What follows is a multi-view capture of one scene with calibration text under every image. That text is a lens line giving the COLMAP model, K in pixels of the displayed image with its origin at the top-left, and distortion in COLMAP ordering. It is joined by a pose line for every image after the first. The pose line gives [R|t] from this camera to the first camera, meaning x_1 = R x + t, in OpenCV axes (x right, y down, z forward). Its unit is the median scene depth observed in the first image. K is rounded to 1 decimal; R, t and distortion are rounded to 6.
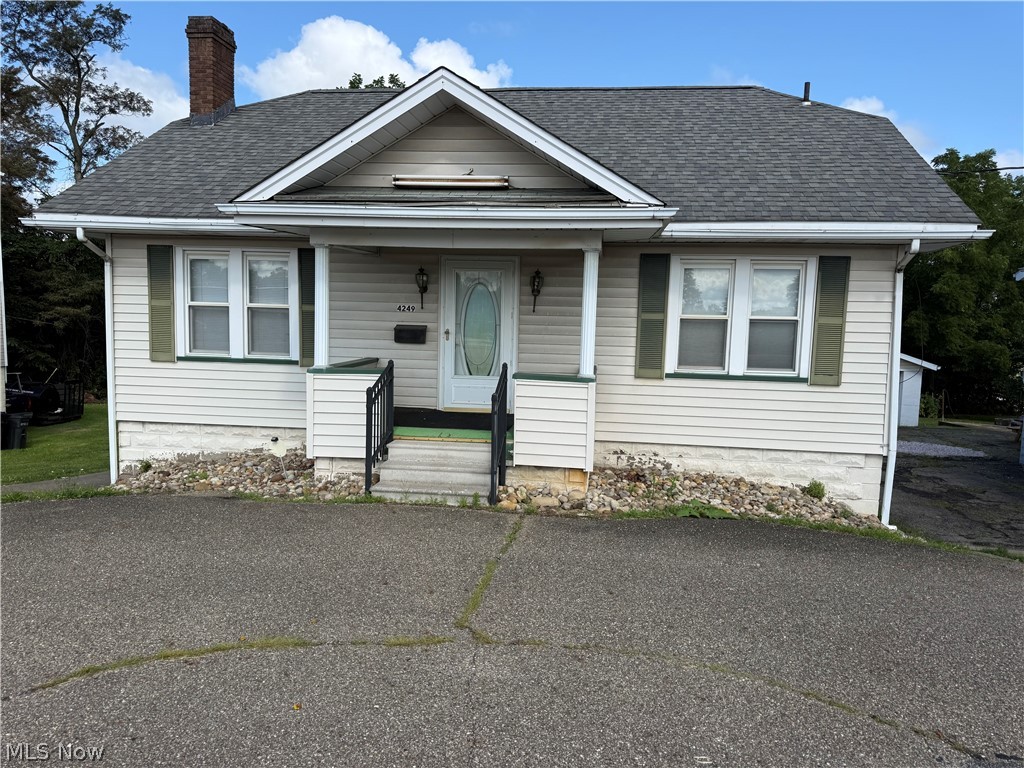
lens RADIAL K [[710.8, 0, 512.0], [0, 710.8, 384.0], [0, 0, 1]] dist [0.030808, -0.007230]
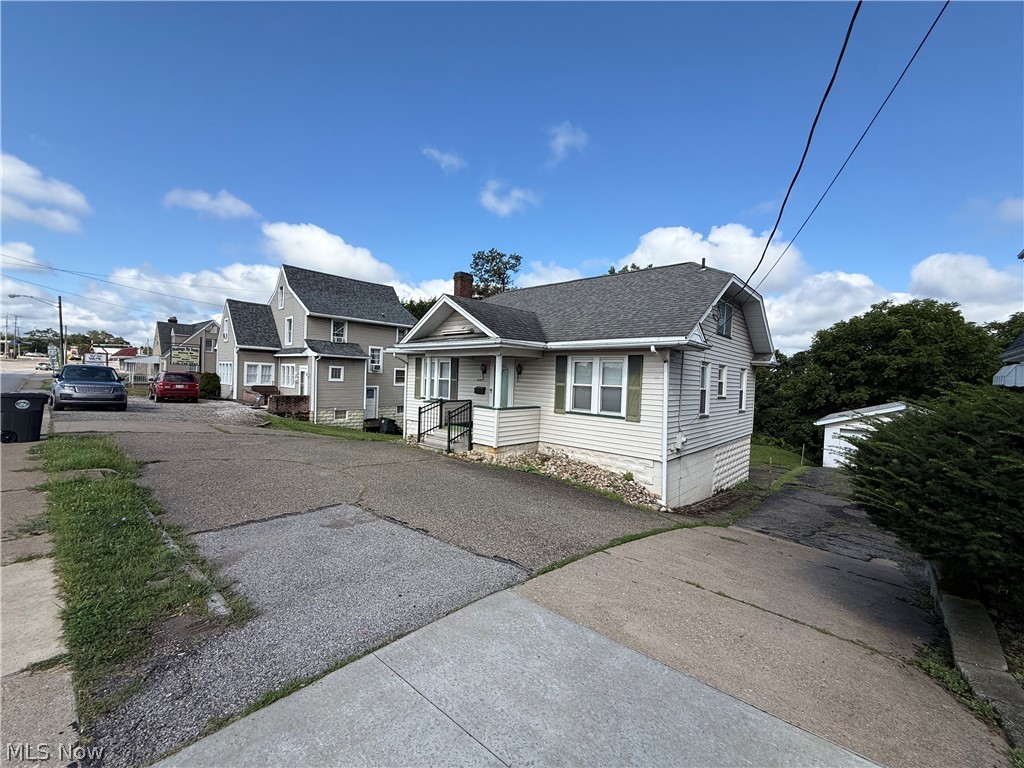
lens RADIAL K [[407.1, 0, 512.0], [0, 407.1, 384.0], [0, 0, 1]] dist [0.000038, 0.000011]
pose [[0.823215, 0.013949, -0.567558, 0.768502], [-0.079632, 0.992652, -0.091106, 0.027104], [0.562117, 0.120196, 0.818277, -0.087114]]
